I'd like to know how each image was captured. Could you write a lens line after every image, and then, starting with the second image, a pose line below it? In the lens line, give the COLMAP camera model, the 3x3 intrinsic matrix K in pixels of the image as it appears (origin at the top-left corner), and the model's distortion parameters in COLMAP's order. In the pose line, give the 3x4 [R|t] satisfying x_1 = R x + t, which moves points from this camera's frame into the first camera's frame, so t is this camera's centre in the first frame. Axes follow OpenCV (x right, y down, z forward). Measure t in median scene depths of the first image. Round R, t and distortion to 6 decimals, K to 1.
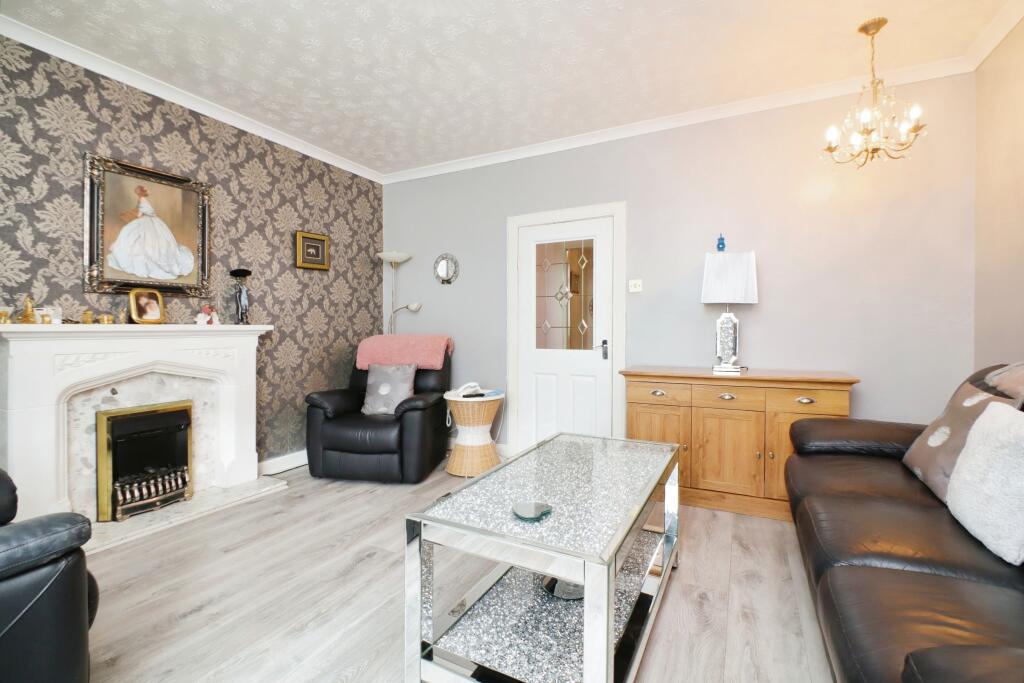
lens RADIAL K [[445.5, 0, 512.5], [0, 445.5, 330.4], [0, 0, 1]] dist [0.000401, -0.000083]
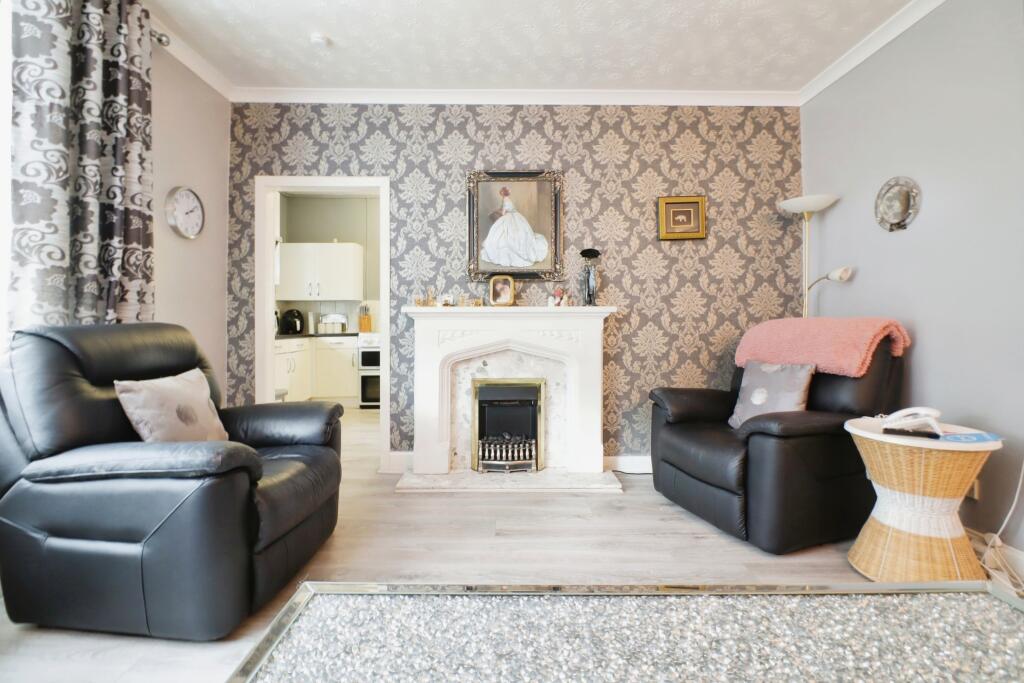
lens RADIAL K [[457.6, 0, 511.3], [0, 457.6, 319.6], [0, 0, 1]] dist [-0.003666, -0.000609]
pose [[0.472923, -0.005474, -0.881087, 0.178615], [-0.003474, 0.999961, -0.008077, 0.022758], [0.881097, 0.006881, 0.472886, 0.380516]]
